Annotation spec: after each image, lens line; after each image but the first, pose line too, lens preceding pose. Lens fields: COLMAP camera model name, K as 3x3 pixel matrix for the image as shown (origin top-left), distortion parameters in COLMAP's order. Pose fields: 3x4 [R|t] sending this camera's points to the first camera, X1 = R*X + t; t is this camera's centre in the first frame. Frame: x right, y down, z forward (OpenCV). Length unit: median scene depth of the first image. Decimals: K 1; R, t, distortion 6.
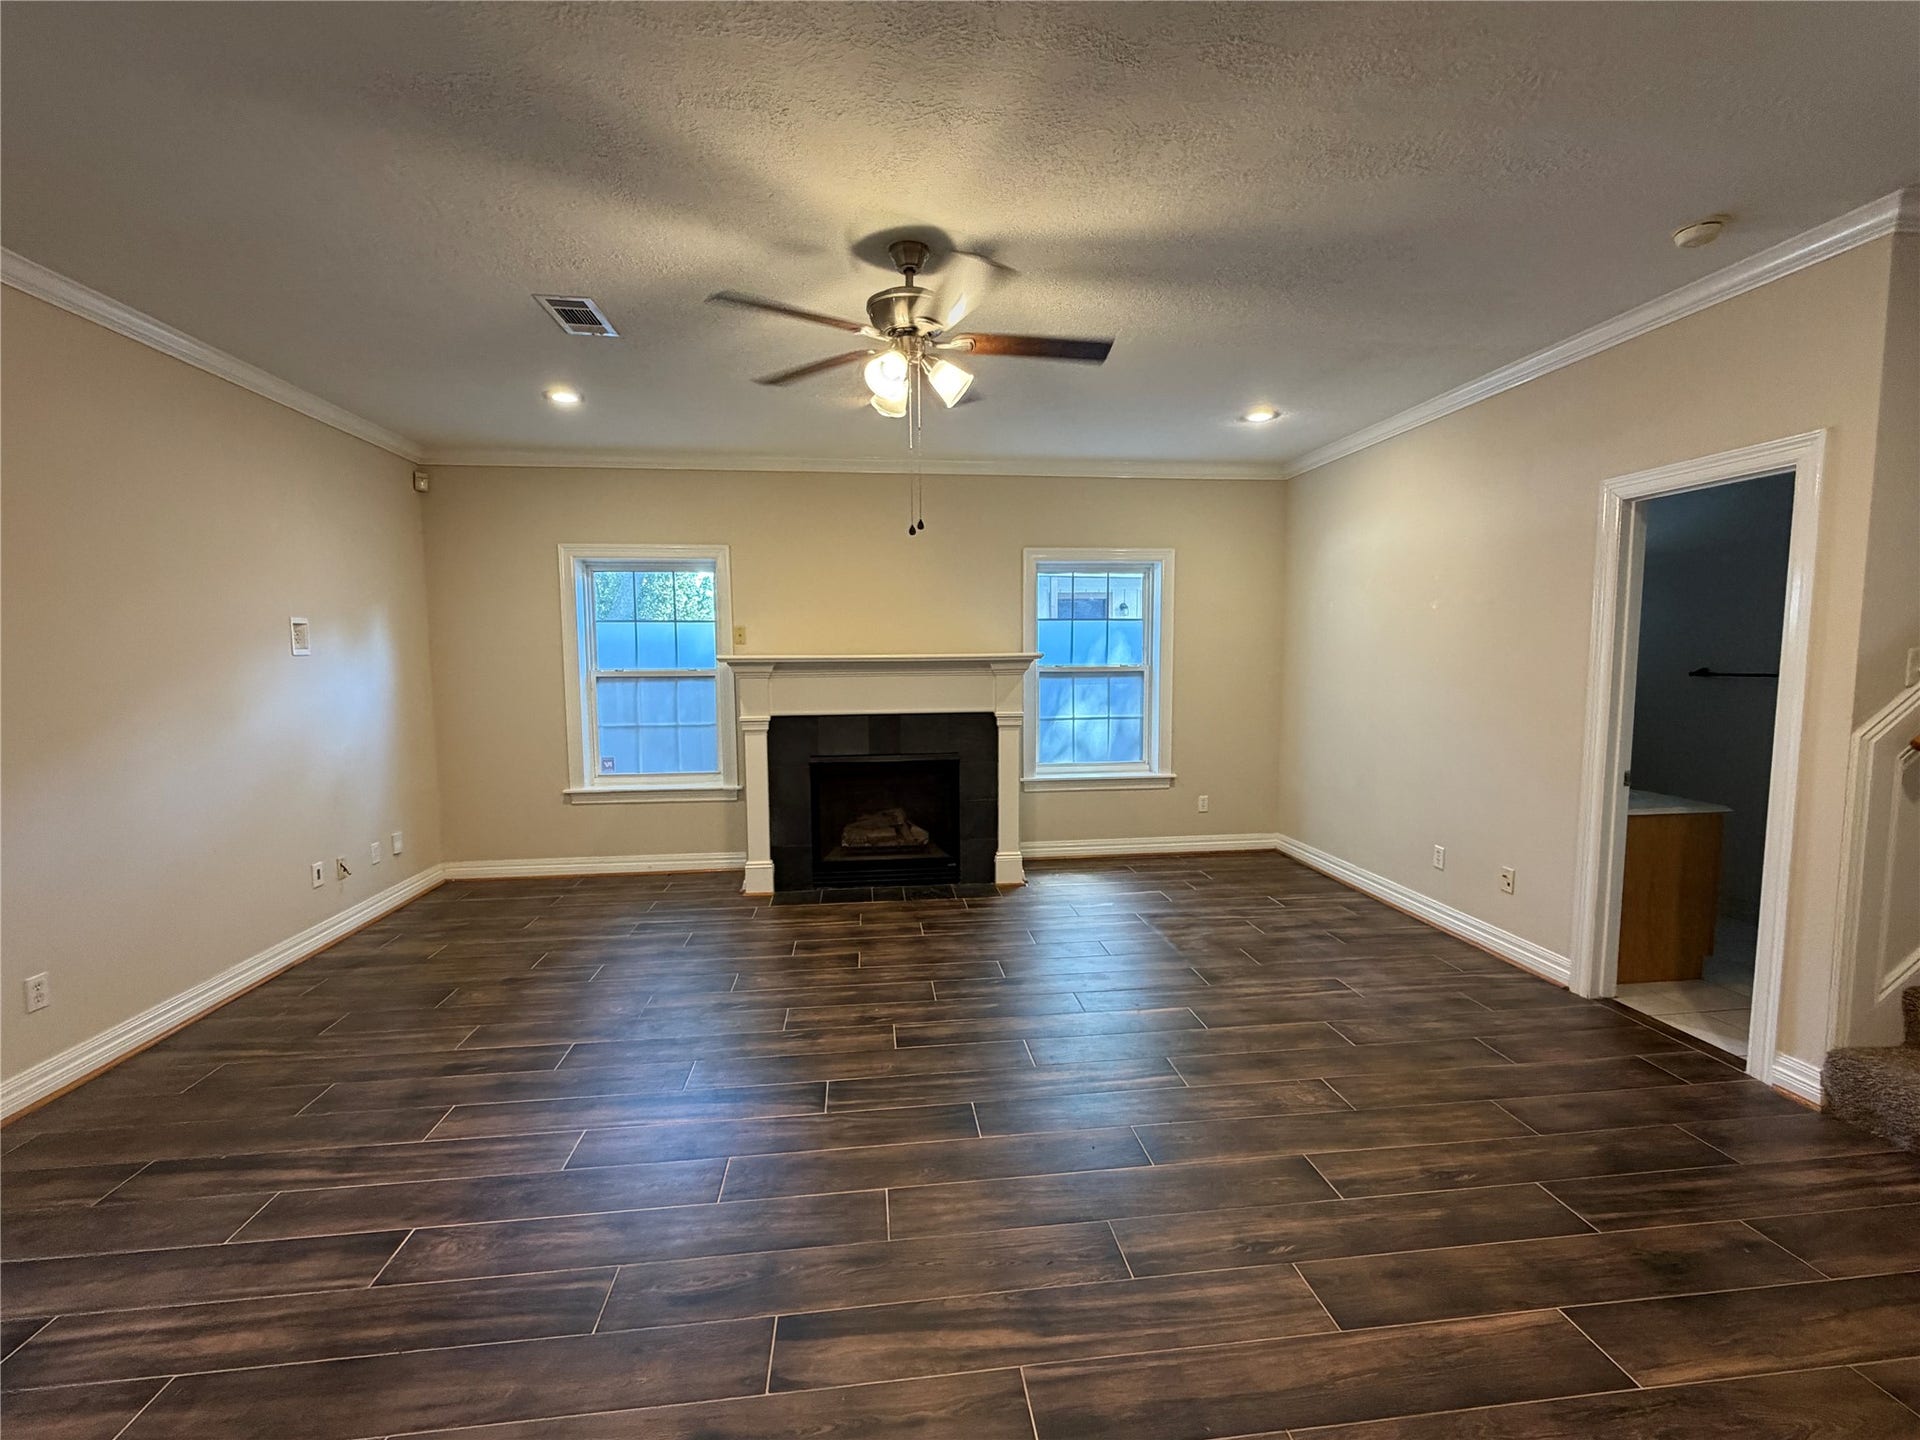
lens RADIAL K [[812.5, 0, 956.0], [0, 812.5, 722.6], [0, 0, 1]] dist [-0.002859, -0.000641]
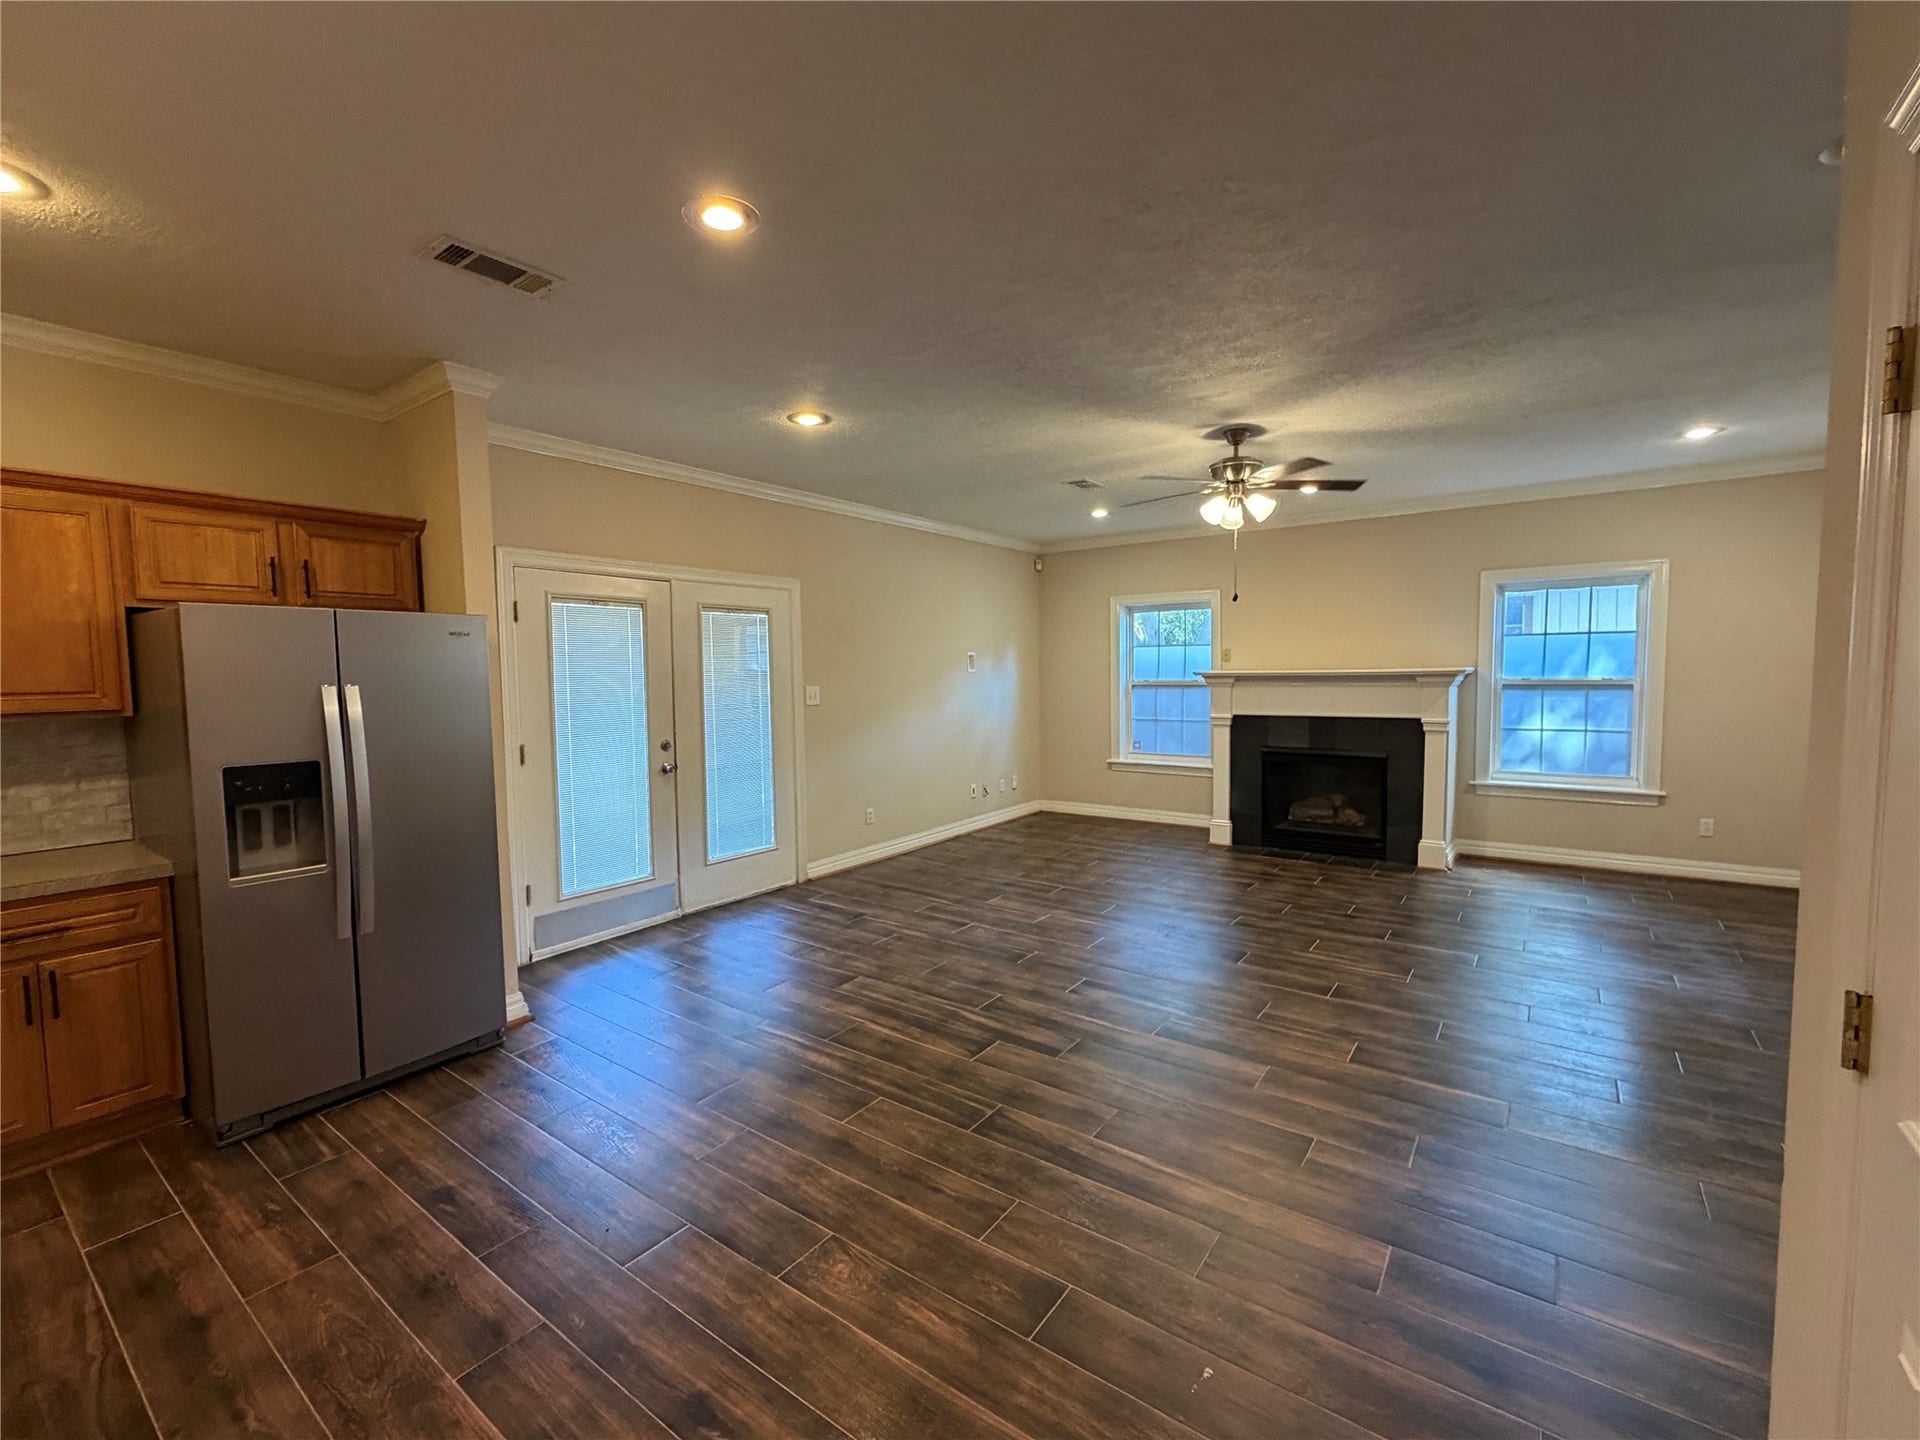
lens RADIAL K [[812.5, 0, 962.1], [0, 812.5, 719.7], [0, 0, 1]] dist [-0.002859, -0.000641]
pose [[0.734086, 0.038335, -0.677974, 0.358178], [-0.045598, 0.998935, 0.007111, 0.010596], [0.677524, 0.025694, 0.735052, -0.309813]]
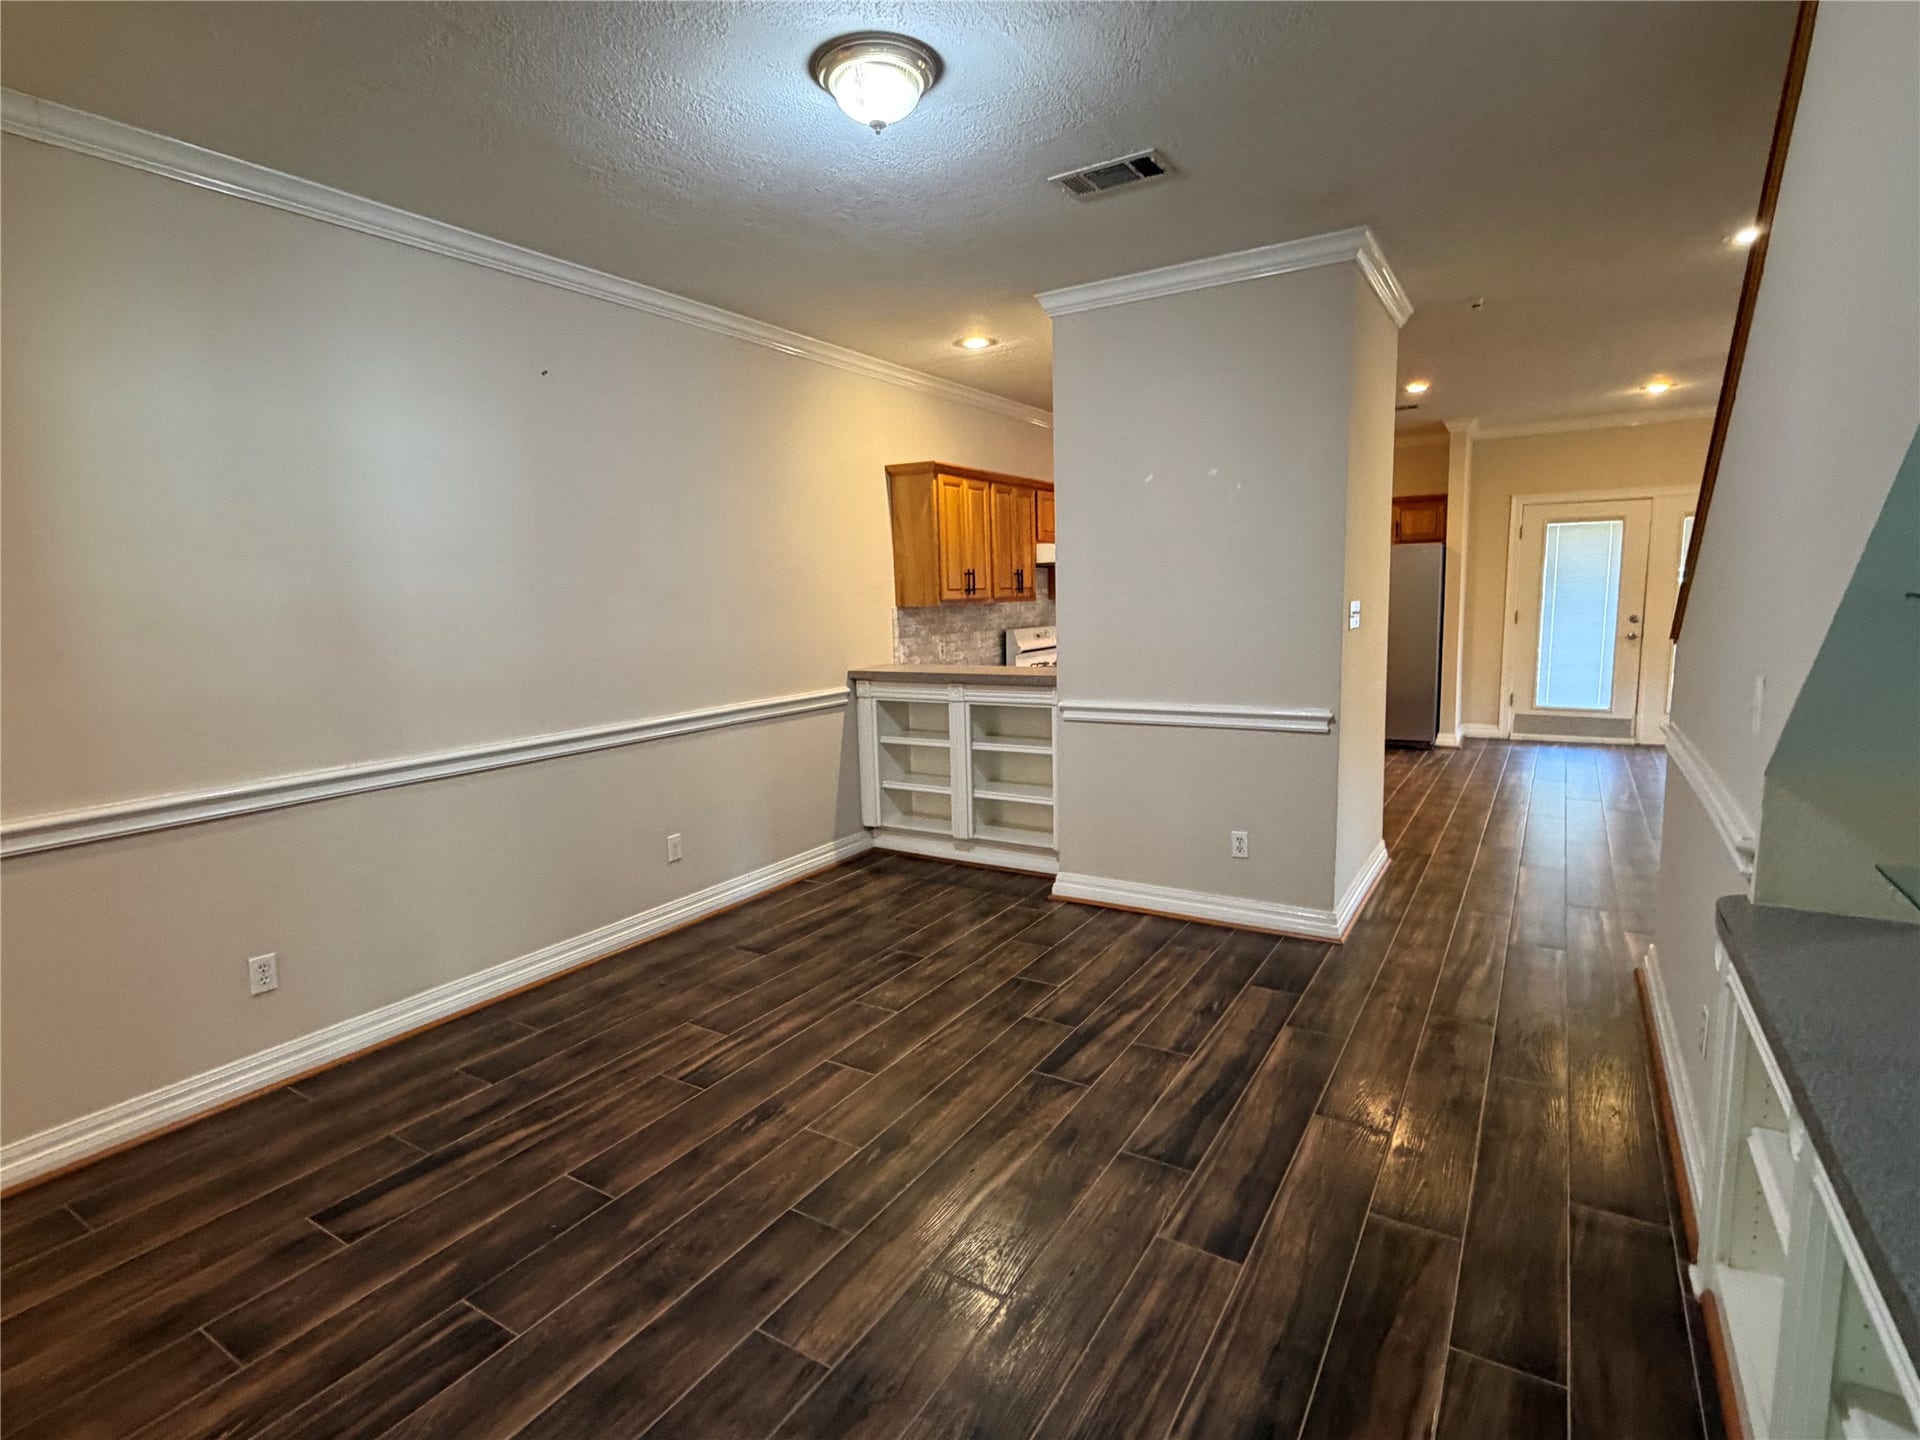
lens RADIAL K [[958.8, 0, 938.5], [0, 958.8, 722.5], [0, 0, 1]] dist [-0.005662, 0.000980]
pose [[-0.632193, 0.129779, -0.763865, 1.427281], [-0.033187, 0.980432, 0.194040, -0.037957], [0.774100, 0.148021, -0.615515, 0.277077]]
